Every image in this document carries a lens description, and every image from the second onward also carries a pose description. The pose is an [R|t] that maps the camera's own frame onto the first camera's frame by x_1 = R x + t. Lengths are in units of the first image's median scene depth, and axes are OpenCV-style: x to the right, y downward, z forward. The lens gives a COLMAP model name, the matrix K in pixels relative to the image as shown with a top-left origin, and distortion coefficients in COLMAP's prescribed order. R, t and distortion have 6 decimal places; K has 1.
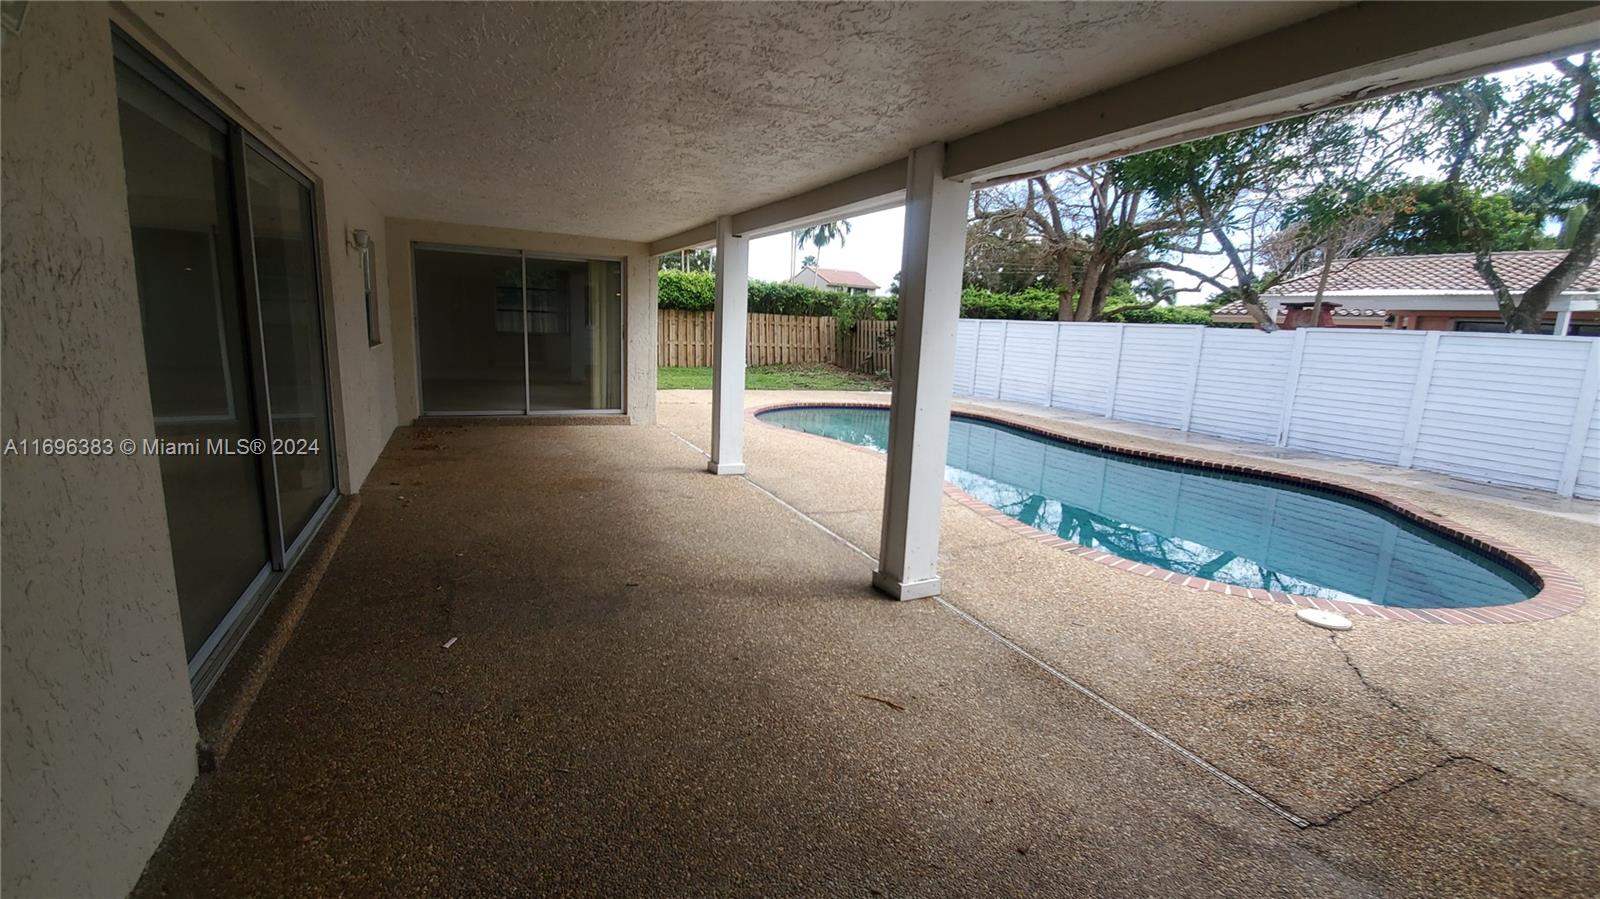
lens RADIAL K [[693.0, 0, 801.9], [0, 693.0, 450.7], [0, 0, 1]] dist [0.000265, -0.000011]
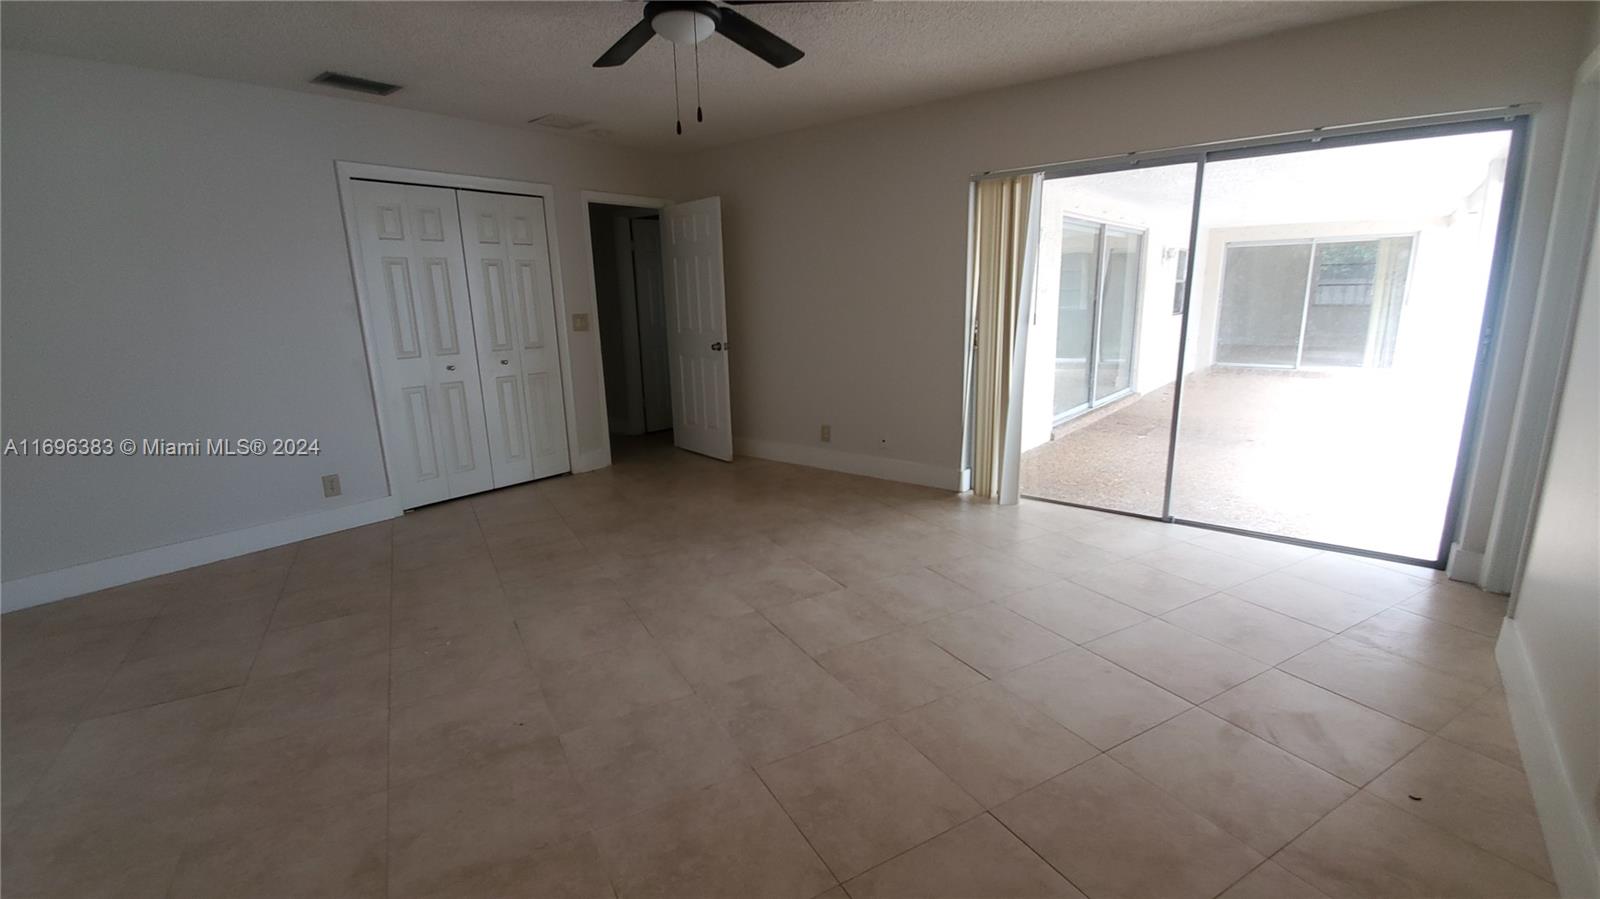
lens RADIAL K [[693.0, 0, 801.1], [0, 693.0, 450.5], [0, 0, 1]] dist [0.000265, -0.000011]
pose [[0.422354, 0.151482, -0.893683, 0.402237], [-0.124747, 0.986269, 0.108221, 0.076420], [0.897806, 0.065777, 0.435452, -0.379958]]
